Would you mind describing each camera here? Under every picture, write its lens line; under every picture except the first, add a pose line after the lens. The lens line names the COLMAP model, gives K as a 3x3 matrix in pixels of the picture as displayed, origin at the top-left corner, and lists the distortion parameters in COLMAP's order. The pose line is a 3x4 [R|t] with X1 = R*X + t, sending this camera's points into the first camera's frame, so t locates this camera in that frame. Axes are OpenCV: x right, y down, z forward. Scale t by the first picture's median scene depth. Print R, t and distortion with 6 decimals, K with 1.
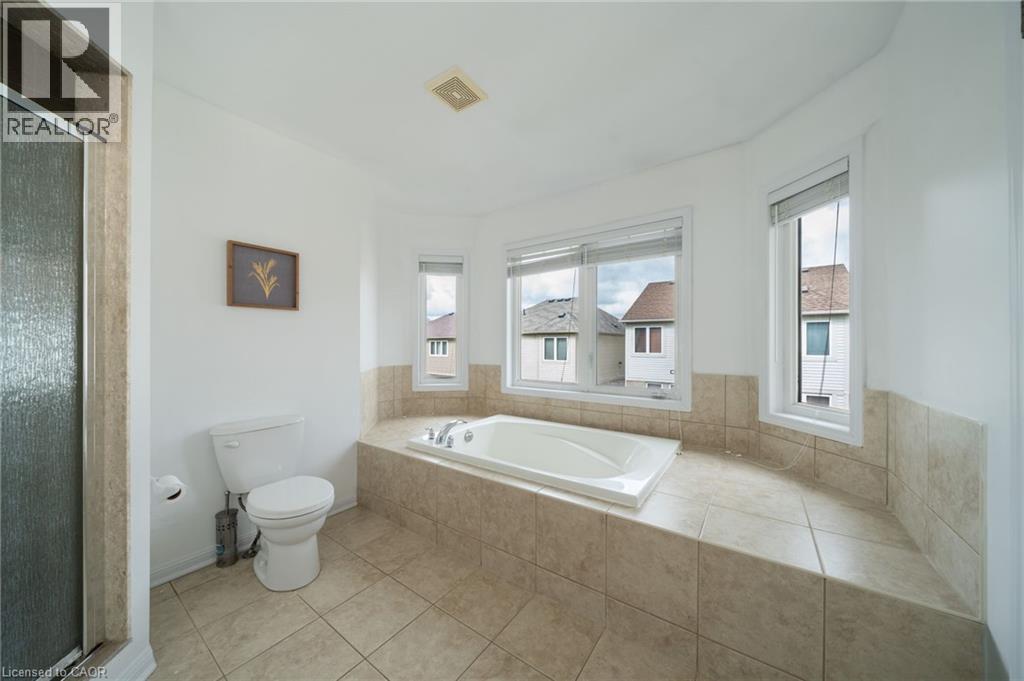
lens RADIAL K [[348.1, 0, 503.1], [0, 348.1, 344.6], [0, 0, 1]] dist [-0.000427, -0.000076]
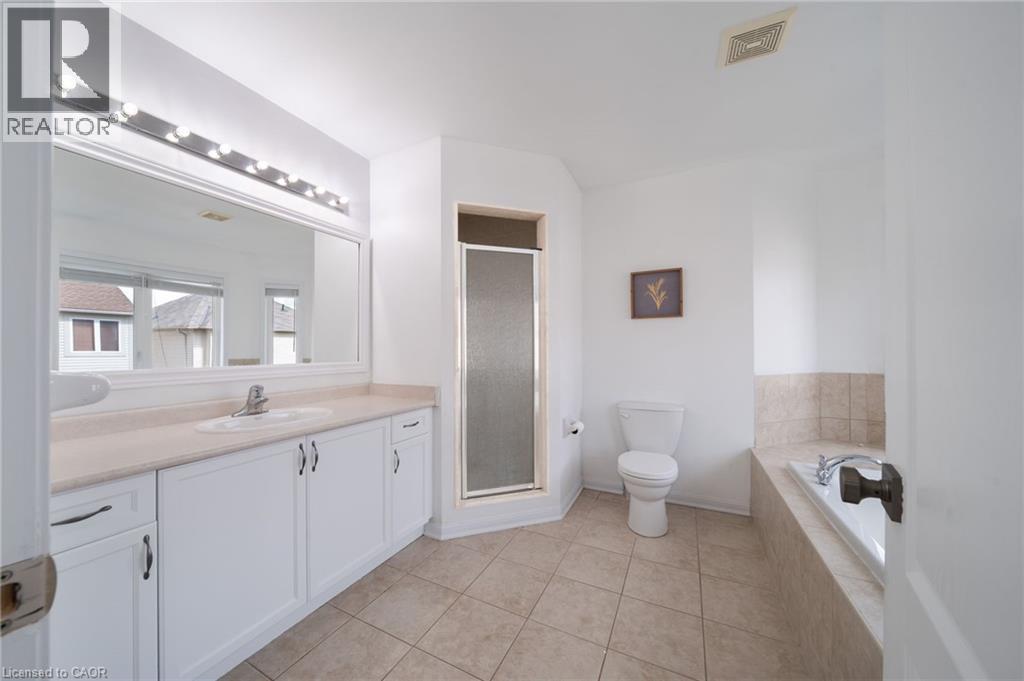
lens RADIAL K [[348.1, 0, 504.8], [0, 348.1, 345.4], [0, 0, 1]] dist [-0.000427, -0.000076]
pose [[0.175391, -0.005672, -0.984482, 0.514690], [0.005300, 0.999974, -0.004817, 0.000683], [0.984485, -0.004373, 0.175417, 0.240820]]
